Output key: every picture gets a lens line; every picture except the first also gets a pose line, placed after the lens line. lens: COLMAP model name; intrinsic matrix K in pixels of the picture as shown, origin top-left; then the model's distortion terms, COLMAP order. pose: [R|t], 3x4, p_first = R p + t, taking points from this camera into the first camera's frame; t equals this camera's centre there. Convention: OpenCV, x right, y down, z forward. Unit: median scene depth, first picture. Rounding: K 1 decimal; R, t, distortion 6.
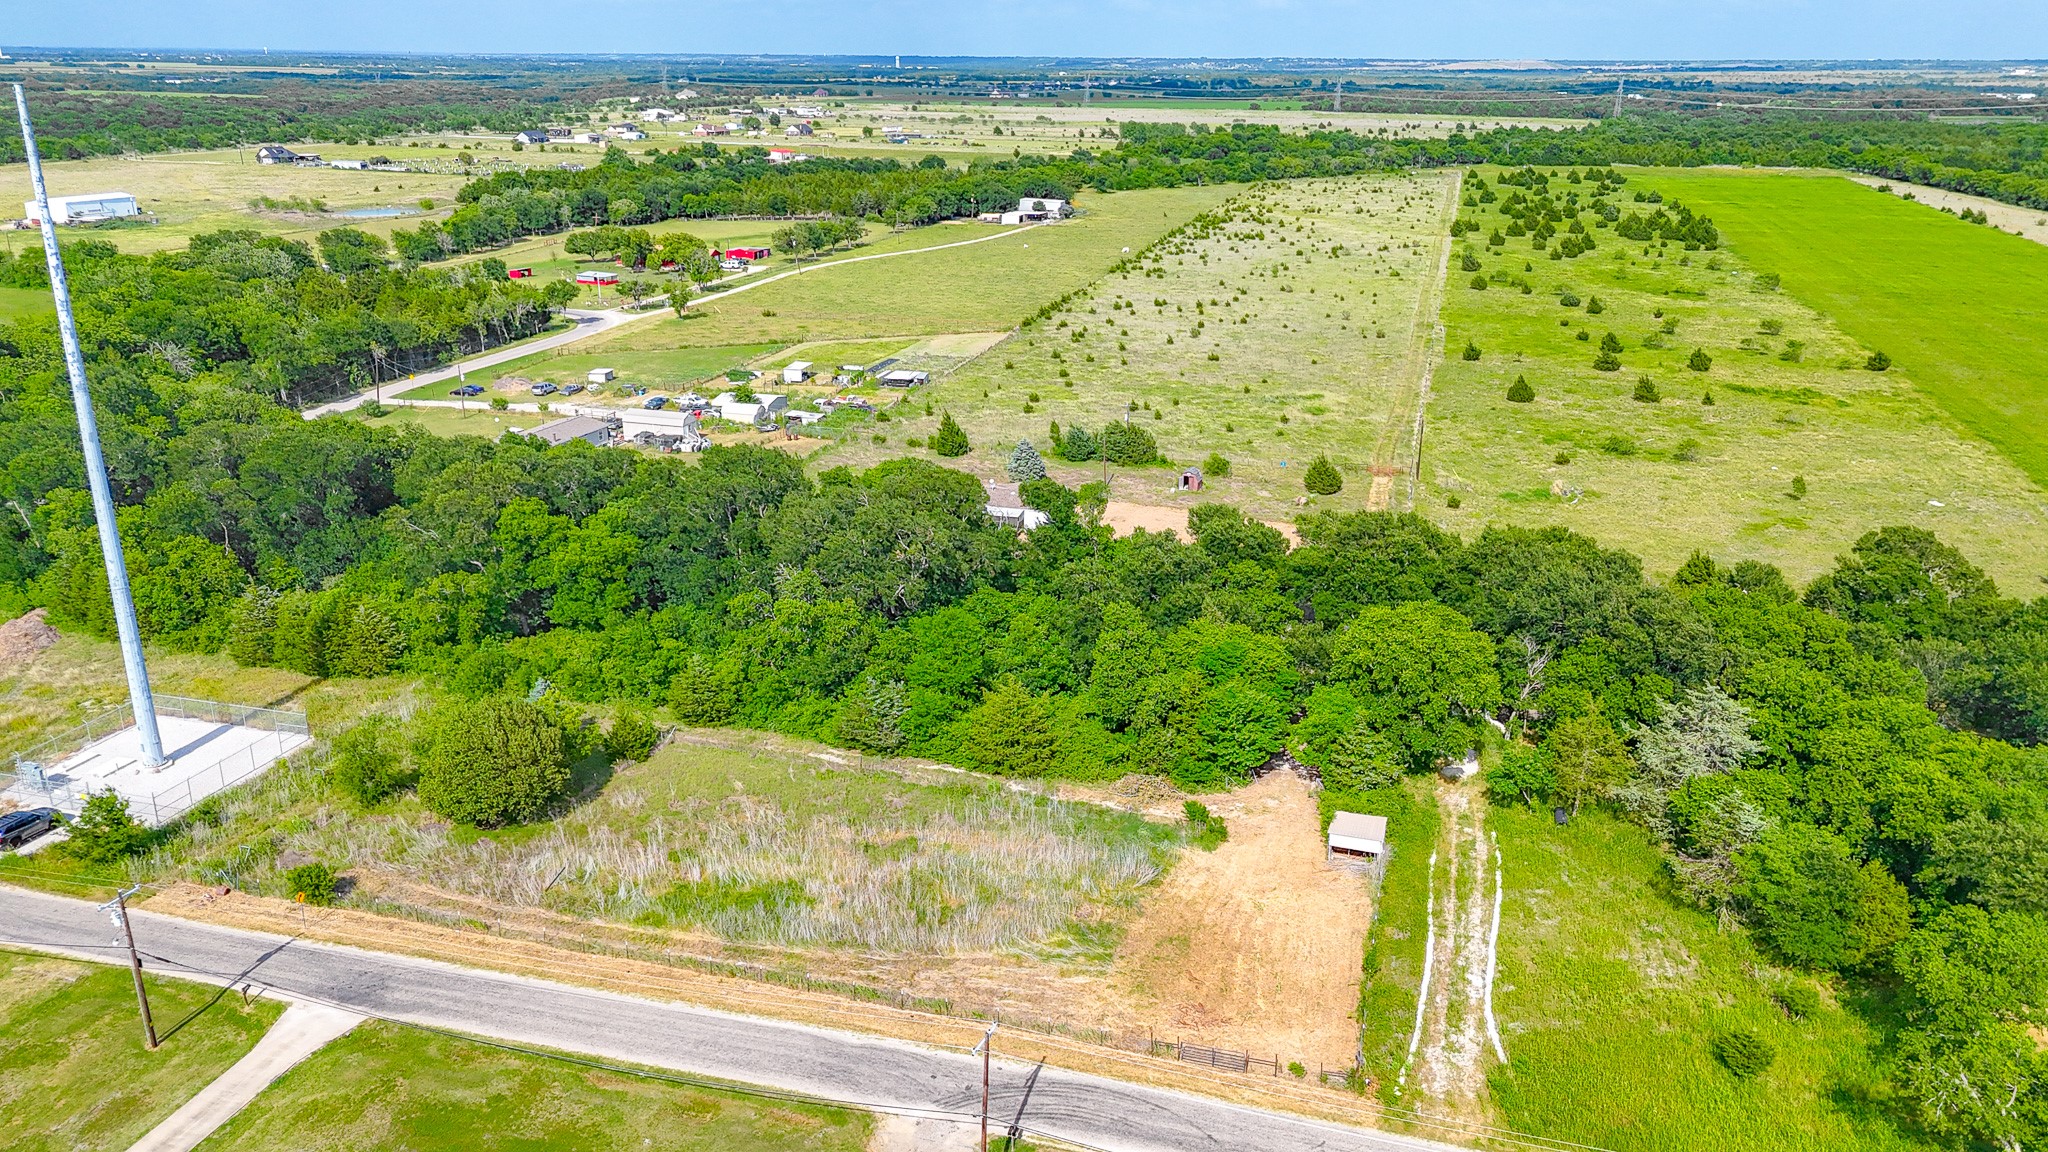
lens RADIAL K [[1505.4, 0, 1024.0], [0, 1505.4, 576.0], [0, 0, 1]] dist [0.067576, -0.064394]
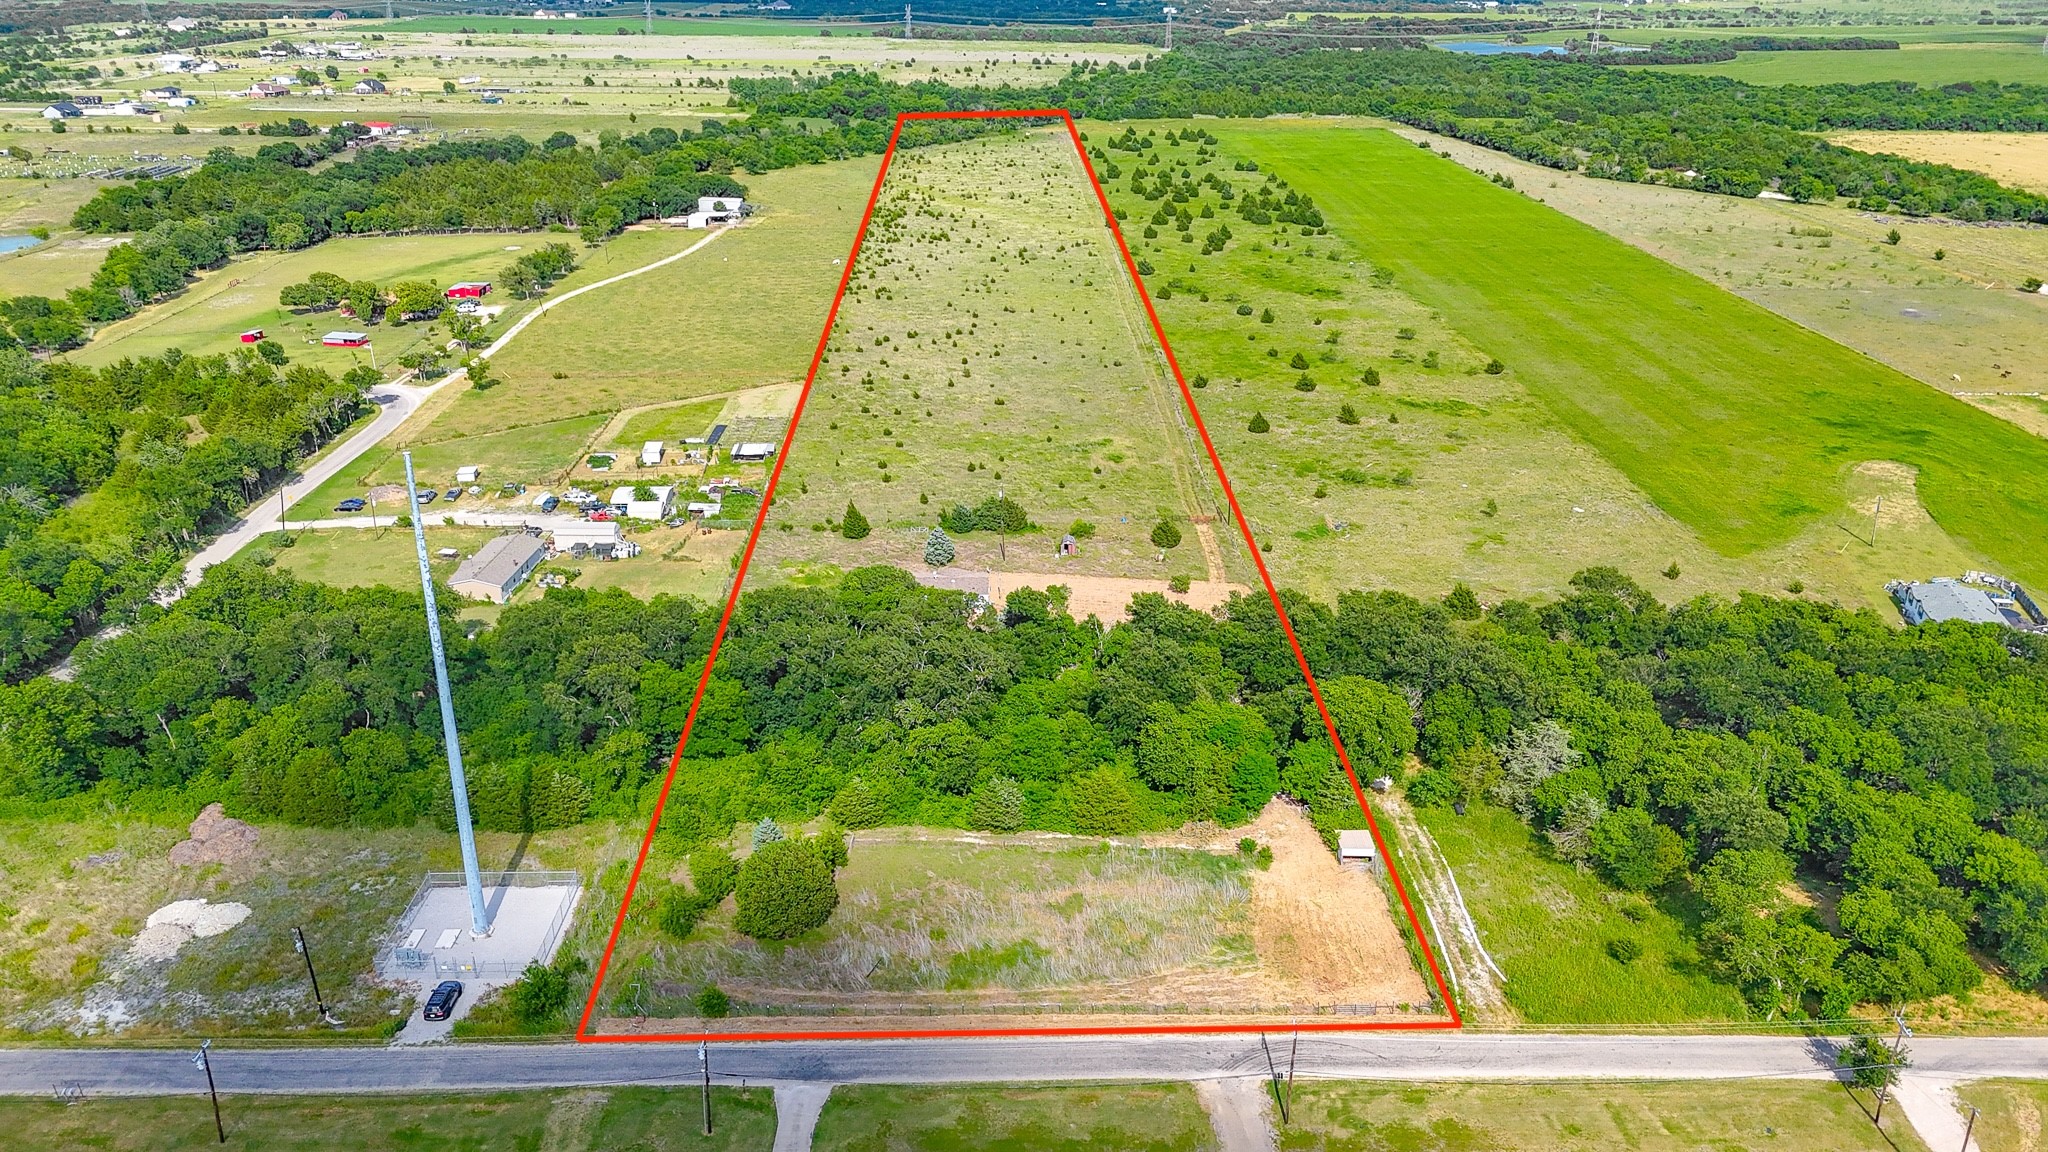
lens RADIAL K [[1531.5, 0, 1024.0], [0, 1531.5, 576.0], [0, 0, 1]] dist [0.068460, -0.066342]
pose [[0.957489, -0.113380, 0.265256, -0.208102], [0.097293, 0.992570, 0.073063, -0.106110], [-0.271569, -0.044149, 0.961406, -0.173143]]
